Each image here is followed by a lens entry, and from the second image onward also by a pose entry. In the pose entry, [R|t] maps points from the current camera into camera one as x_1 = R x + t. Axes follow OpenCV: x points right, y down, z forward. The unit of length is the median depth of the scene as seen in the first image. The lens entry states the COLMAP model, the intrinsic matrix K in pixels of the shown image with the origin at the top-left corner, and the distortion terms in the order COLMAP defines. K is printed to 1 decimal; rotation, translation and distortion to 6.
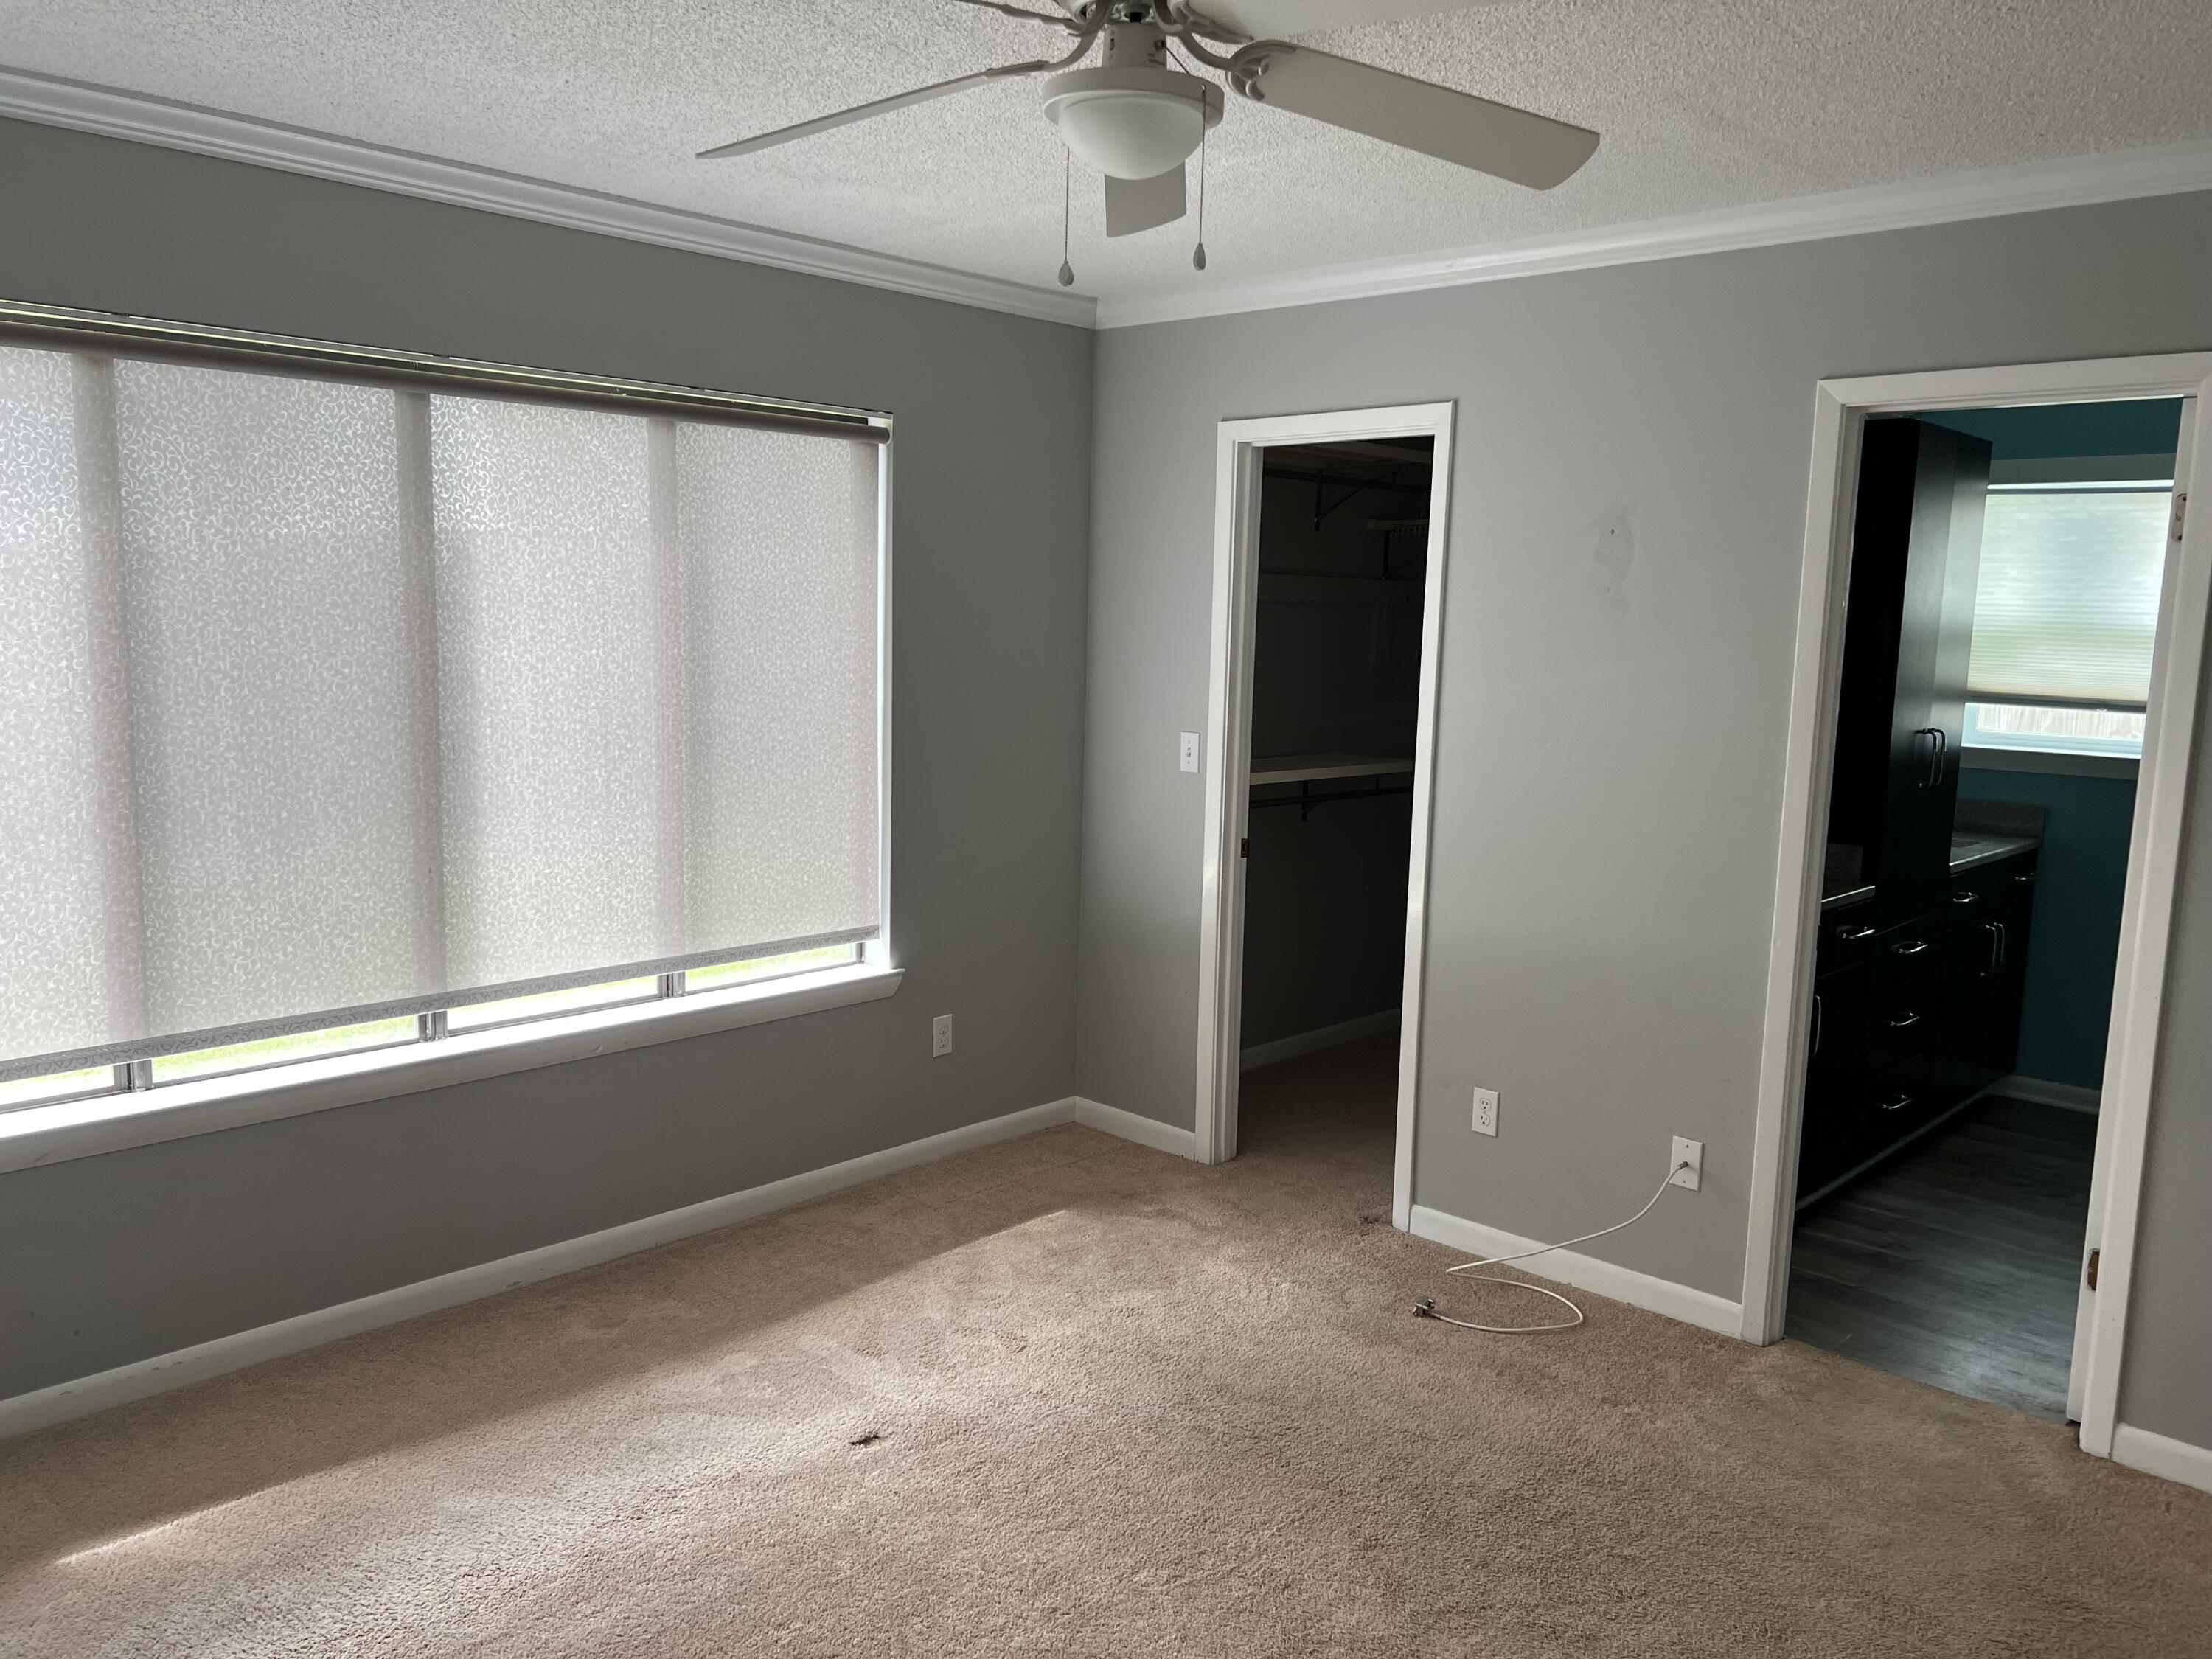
lens RADIAL K [[1670.8, 0, 1094.4], [0, 1670.8, 825.5], [0, 0, 1]] dist [0.046533, -0.050686]
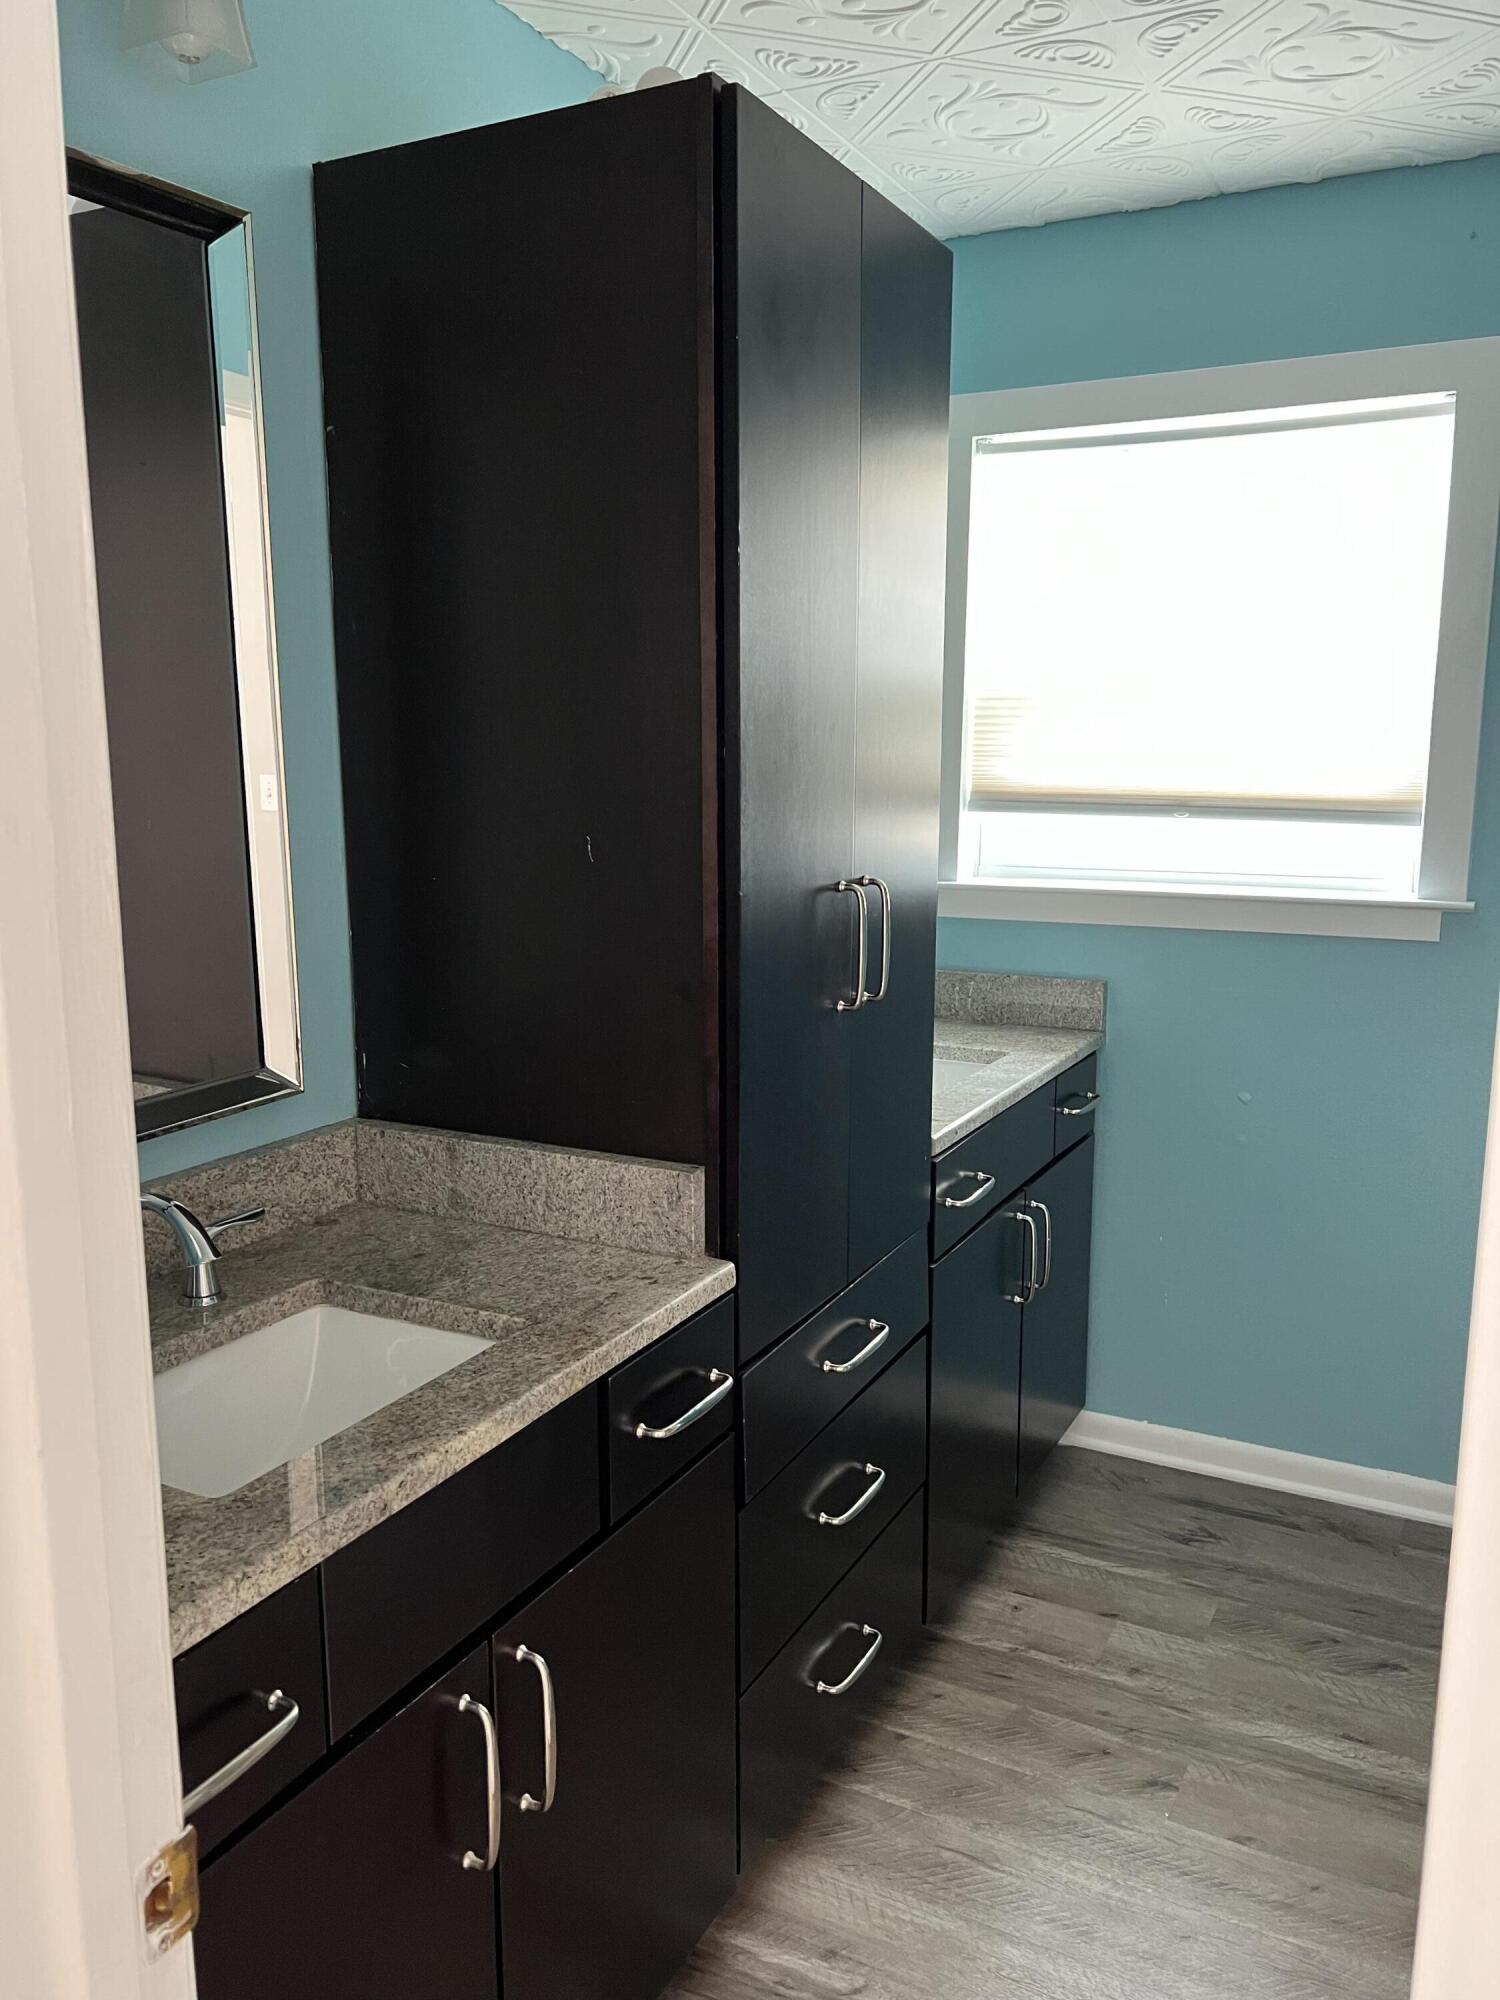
lens RADIAL K [[1510.7, 0, 752.5], [0, 1510.7, 994.7], [0, 0, 1]] dist [0.046533, -0.050686]
pose [[0.961711, -0.081367, 0.261707, 0.335453], [0.072468, 0.996422, 0.043494, -0.042275], [-0.264310, -0.022863, 0.964167, 0.569911]]
